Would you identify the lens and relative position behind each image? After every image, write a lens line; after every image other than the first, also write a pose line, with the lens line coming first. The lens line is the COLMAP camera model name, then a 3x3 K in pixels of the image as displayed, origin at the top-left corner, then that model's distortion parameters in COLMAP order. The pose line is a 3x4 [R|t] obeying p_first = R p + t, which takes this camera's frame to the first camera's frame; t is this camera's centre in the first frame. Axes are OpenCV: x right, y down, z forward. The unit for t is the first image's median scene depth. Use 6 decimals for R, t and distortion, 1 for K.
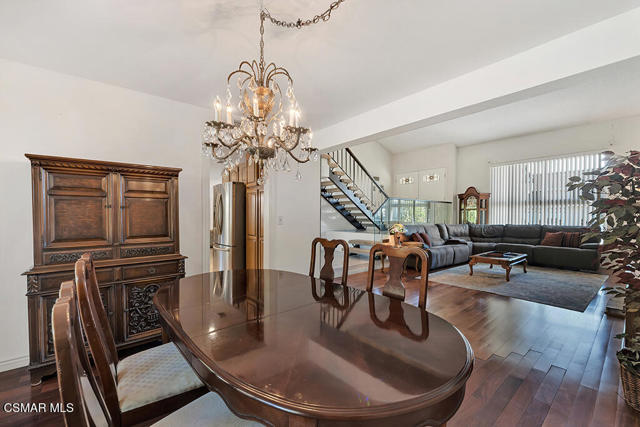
lens RADIAL K [[268.8, 0, 317.6], [0, 268.8, 220.3], [0, 0, 1]] dist [0.001504, -0.000039]
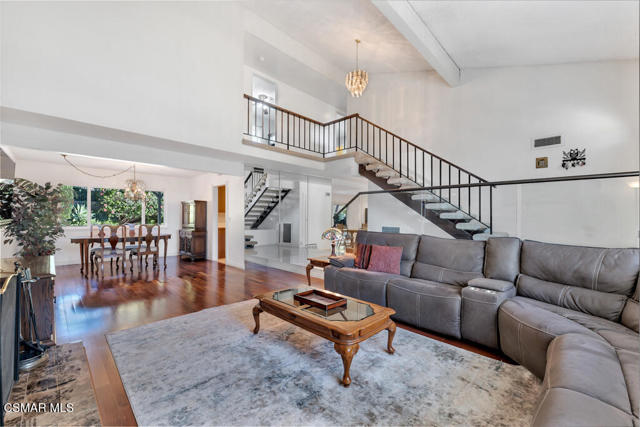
lens RADIAL K [[263.5, 0, 317.7], [0, 263.5, 220.0], [0, 0, 1]] dist [-0.001142, 0.000273]
pose [[0.098336, 0.007158, -0.995128, 0.834243], [-0.023968, 0.999701, 0.004822, -0.008696], [0.994865, 0.023377, 0.098478, 0.708832]]
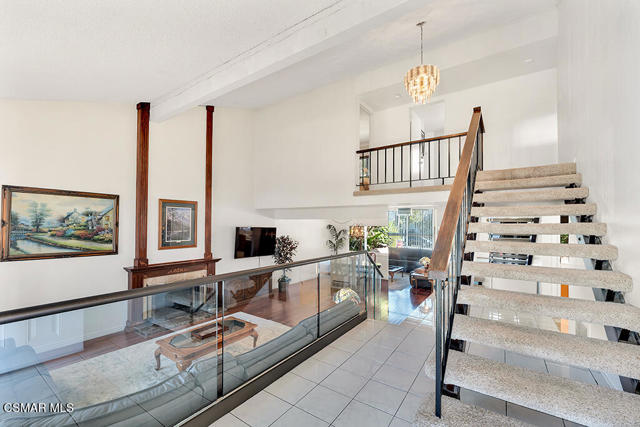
lens RADIAL K [[263.5, 0, 317.7], [0, 263.5, 220.0], [0, 0, 1]] dist [-0.001142, 0.000273]
pose [[-0.963057, -0.013143, -0.268976, 0.444138], [-0.011740, 0.999908, -0.006824, -0.120253], [0.269041, -0.003414, -0.963123, 1.294375]]
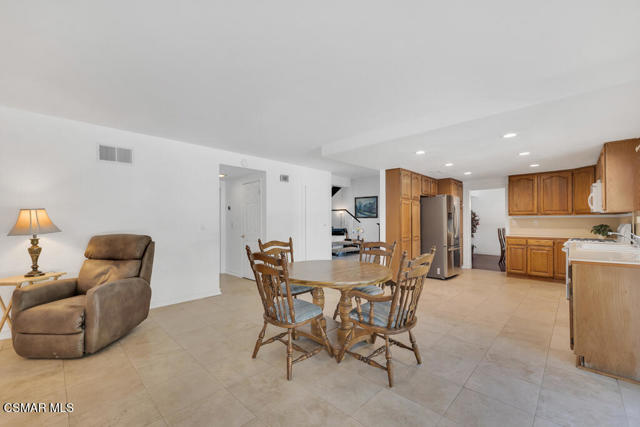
lens RADIAL K [[263.5, 0, 317.7], [0, 263.5, 220.0], [0, 0, 1]] dist [-0.001142, 0.000273]
pose [[-0.098642, 0.008120, 0.995090, -0.915169], [0.016132, 0.999848, -0.006560, -0.016819], [-0.994992, 0.015406, -0.098758, 1.089482]]
